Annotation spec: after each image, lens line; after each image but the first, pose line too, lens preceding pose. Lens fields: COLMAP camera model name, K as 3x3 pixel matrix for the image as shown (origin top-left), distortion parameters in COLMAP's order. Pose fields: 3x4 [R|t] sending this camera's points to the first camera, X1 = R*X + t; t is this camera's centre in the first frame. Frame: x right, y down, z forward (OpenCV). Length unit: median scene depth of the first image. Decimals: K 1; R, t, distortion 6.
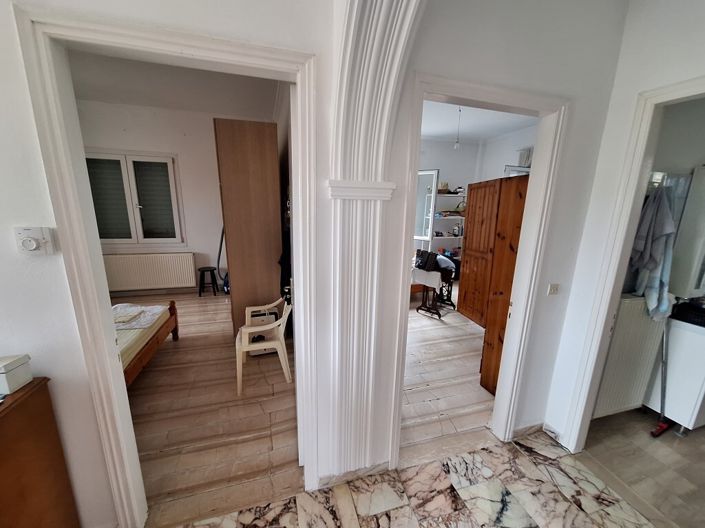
lens RADIAL K [[277.1, 0, 352.1], [0, 277.1, 268.8], [0, 0, 1]] dist [-0.001693, 0.000329]
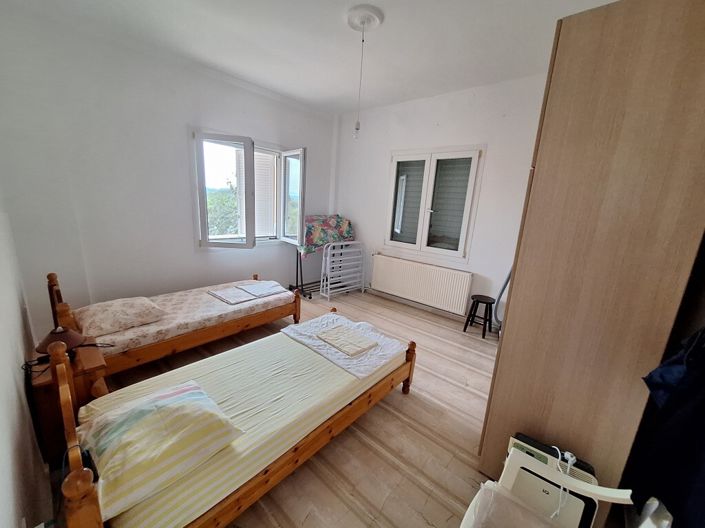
lens RADIAL K [[277.1, 0, 347.8], [0, 277.1, 268.5], [0, 0, 1]] dist [-0.001693, 0.000329]
pose [[0.522826, 0.208754, -0.826483, -0.135382], [-0.231255, 0.967926, 0.098190, -0.072415], [0.820472, 0.139792, 0.554332, 0.318560]]
